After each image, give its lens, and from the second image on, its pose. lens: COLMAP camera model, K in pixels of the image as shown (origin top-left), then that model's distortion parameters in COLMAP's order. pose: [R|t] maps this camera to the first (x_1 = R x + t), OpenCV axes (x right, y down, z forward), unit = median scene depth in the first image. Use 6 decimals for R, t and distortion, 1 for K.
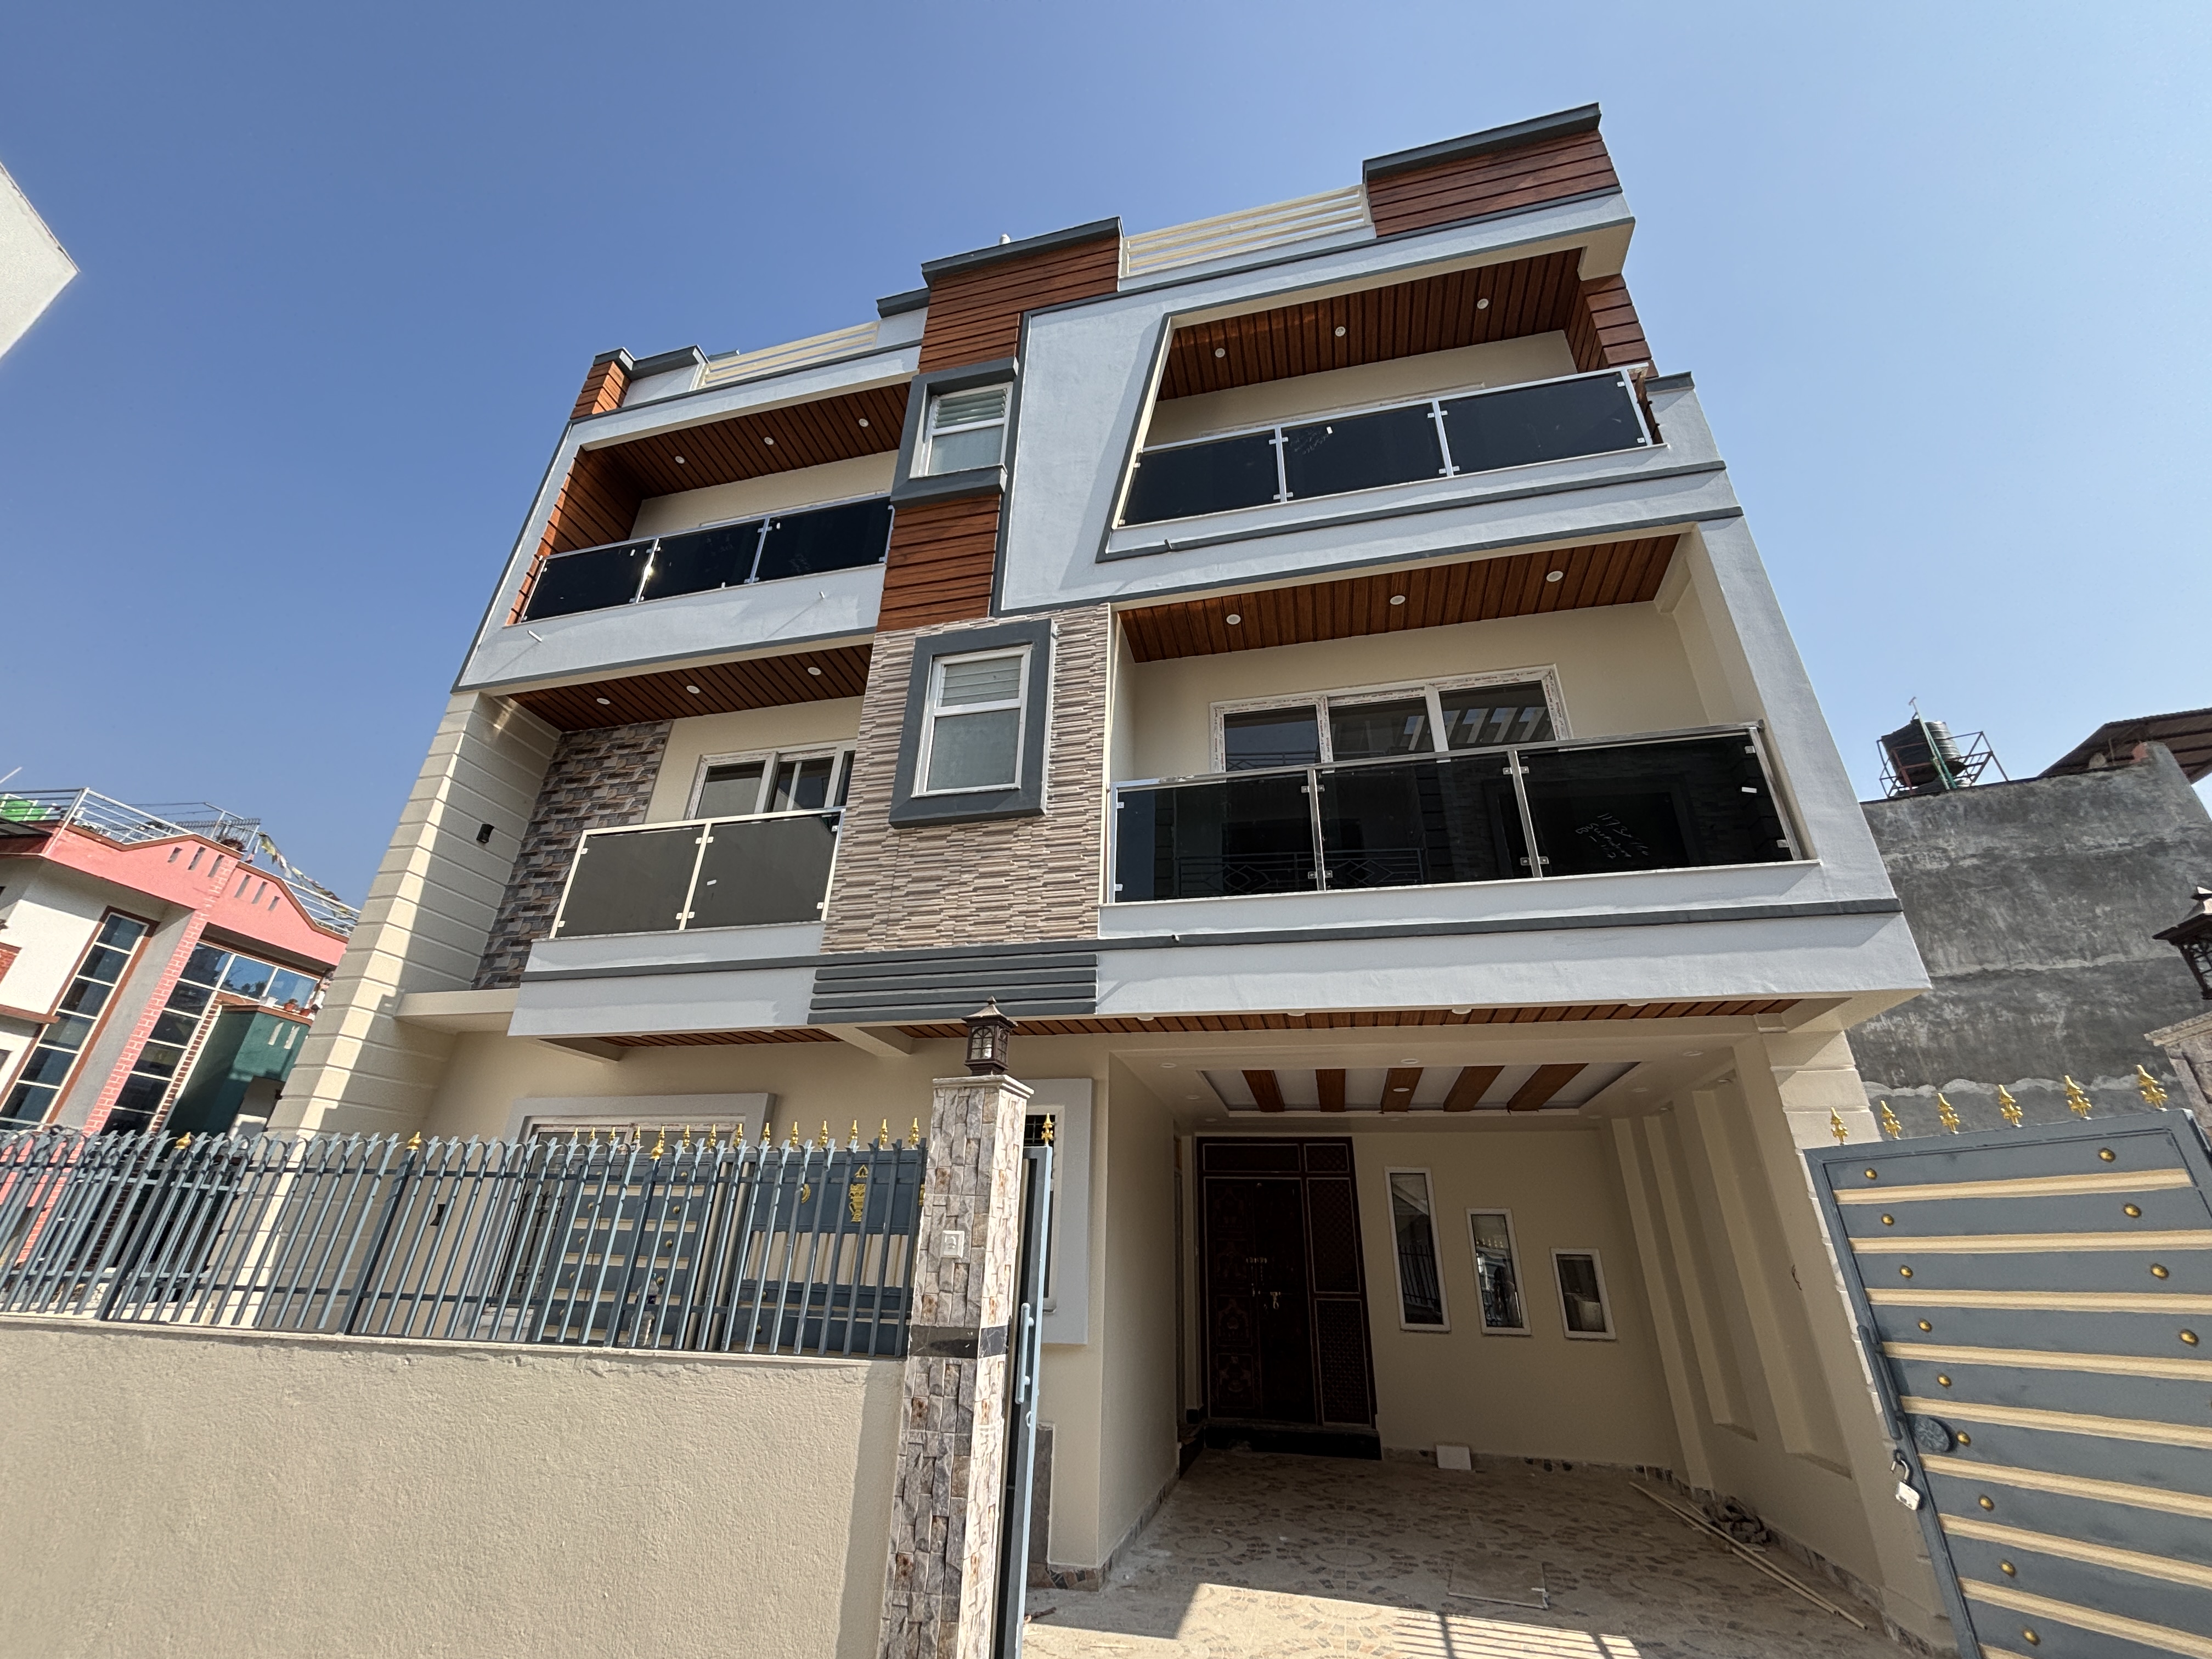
lens RADIAL K [[883.8, 0, 1104.7], [0, 883.8, 831.6], [0, 0, 1]] dist [-0.003040, 0.000360]
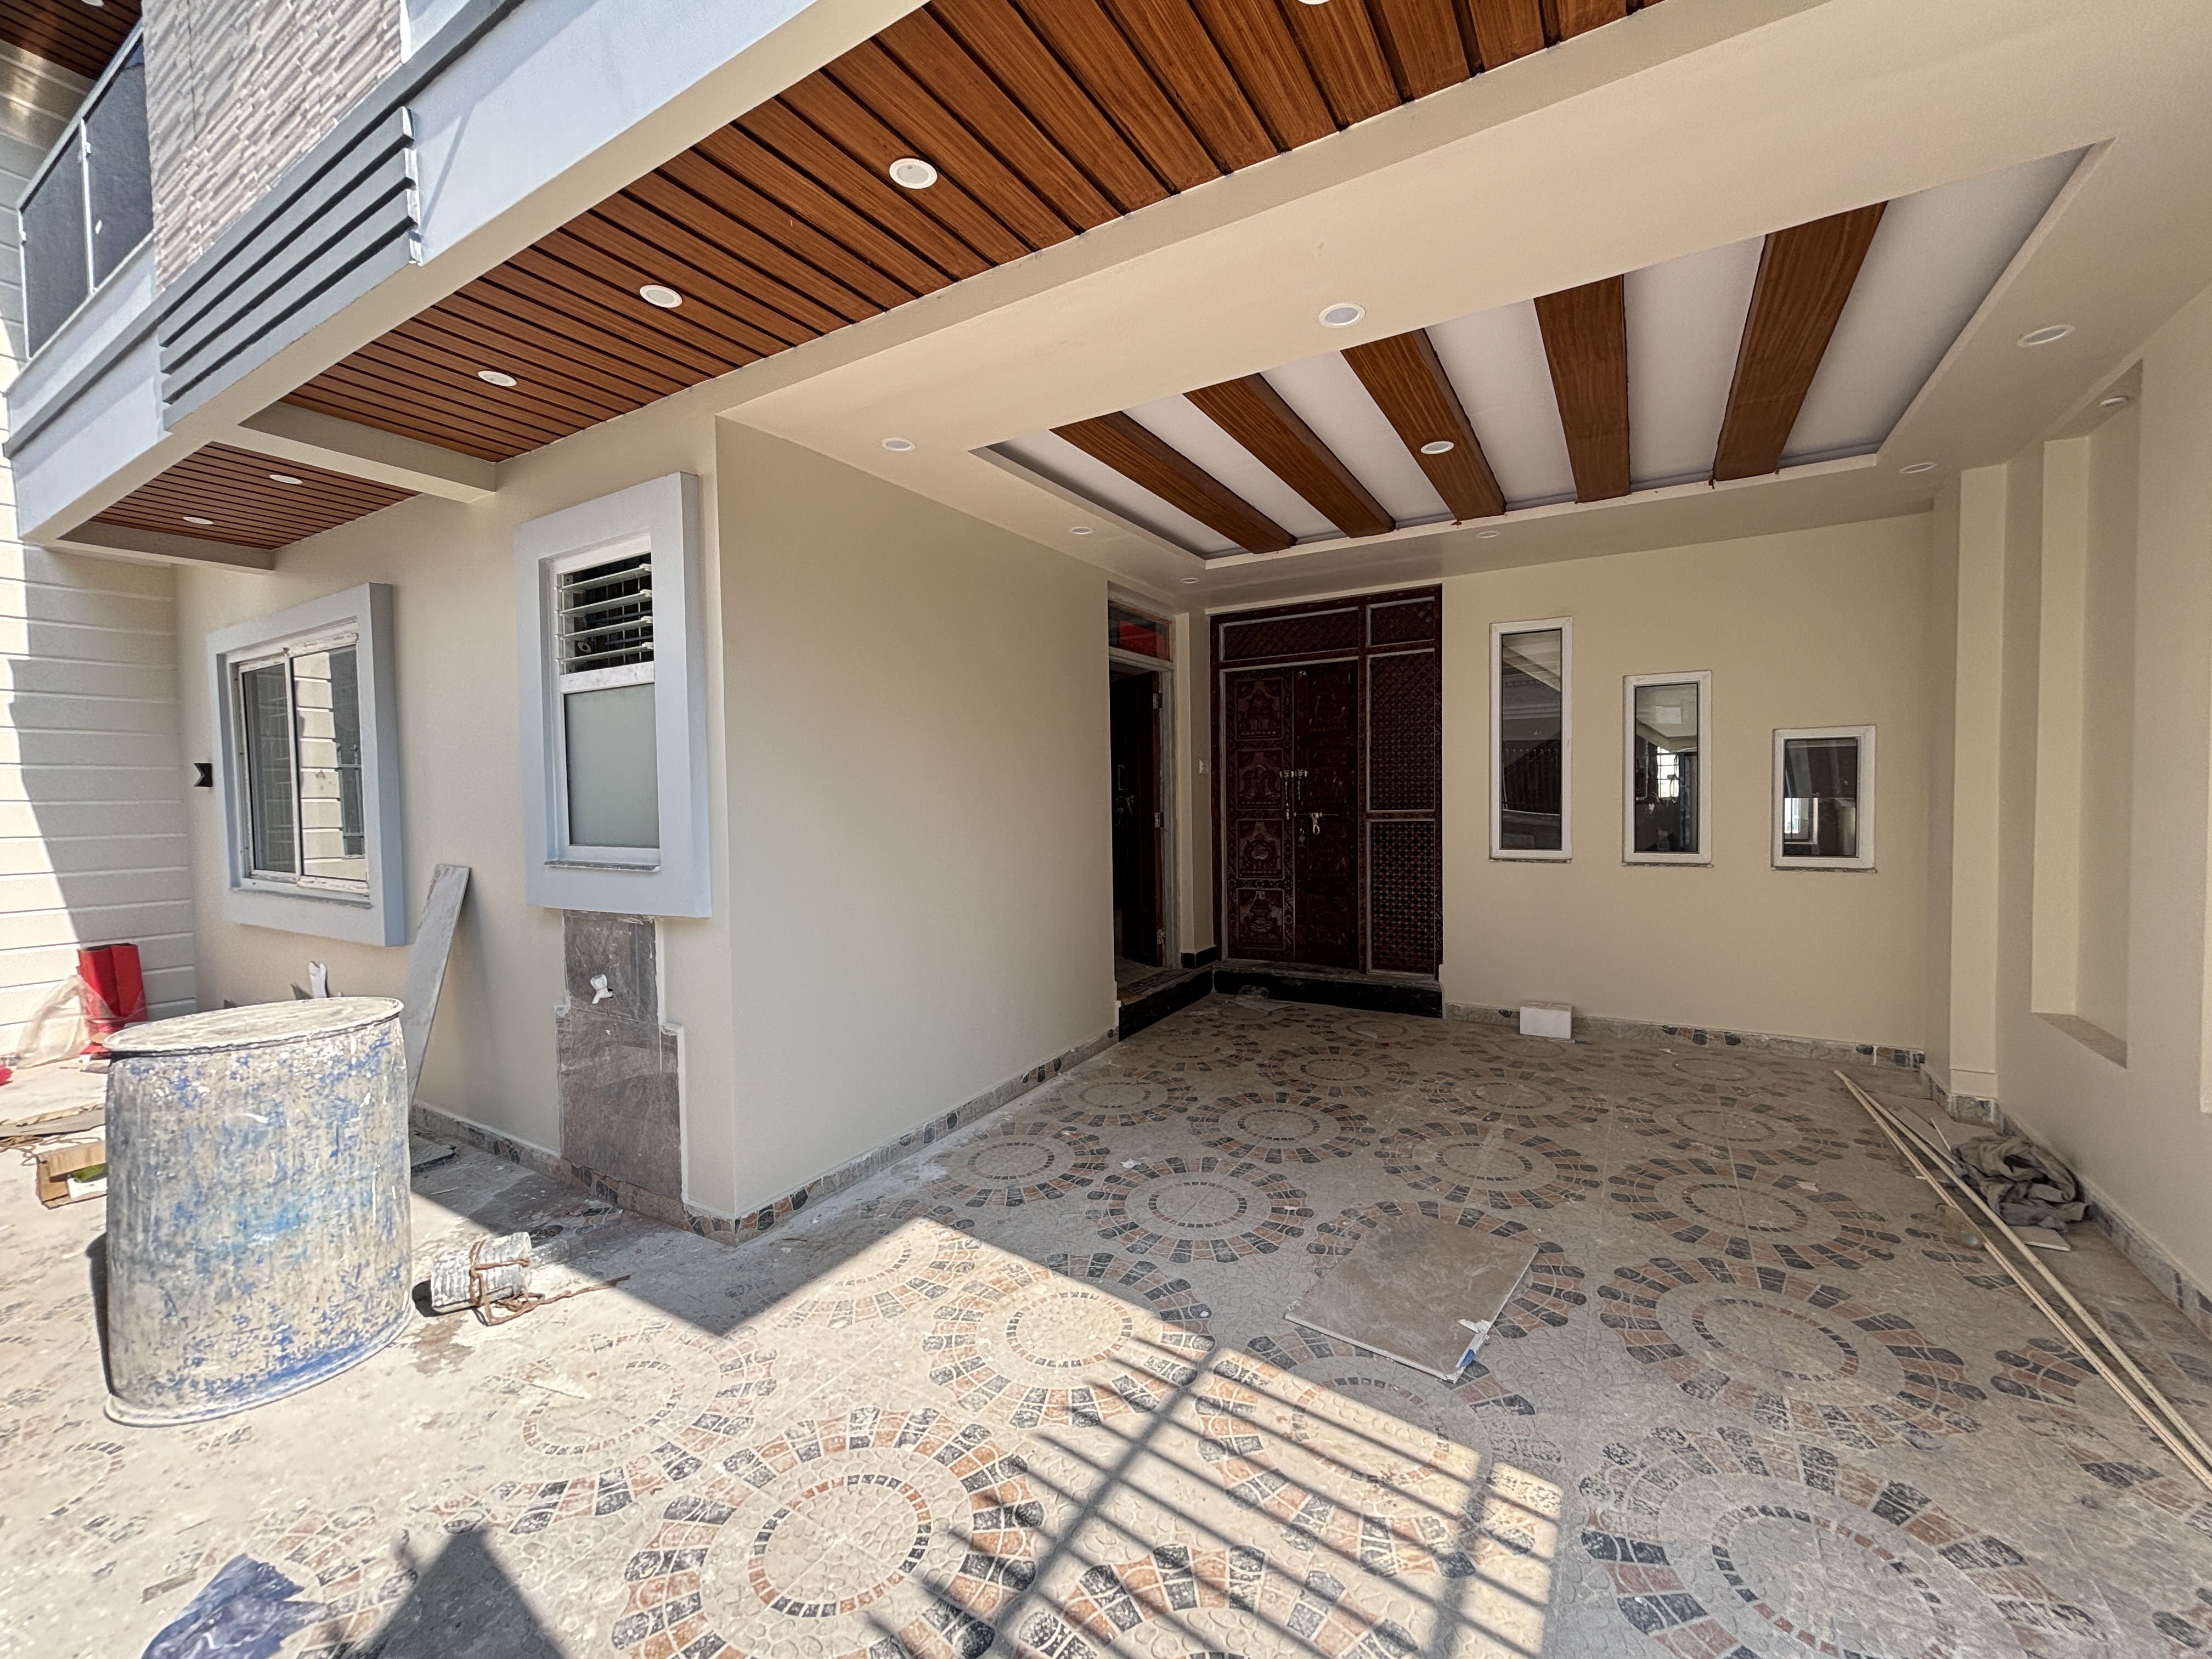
lens RADIAL K [[890.7, 0, 1111.9], [0, 890.7, 826.0], [0, 0, 1]] dist [-0.003427, 0.001160]
pose [[0.953539, -0.031166, -0.299654, 0.275852], [0.170544, 0.875765, 0.451609, 0.200031], [0.248352, -0.481731, 0.840391, 0.393840]]
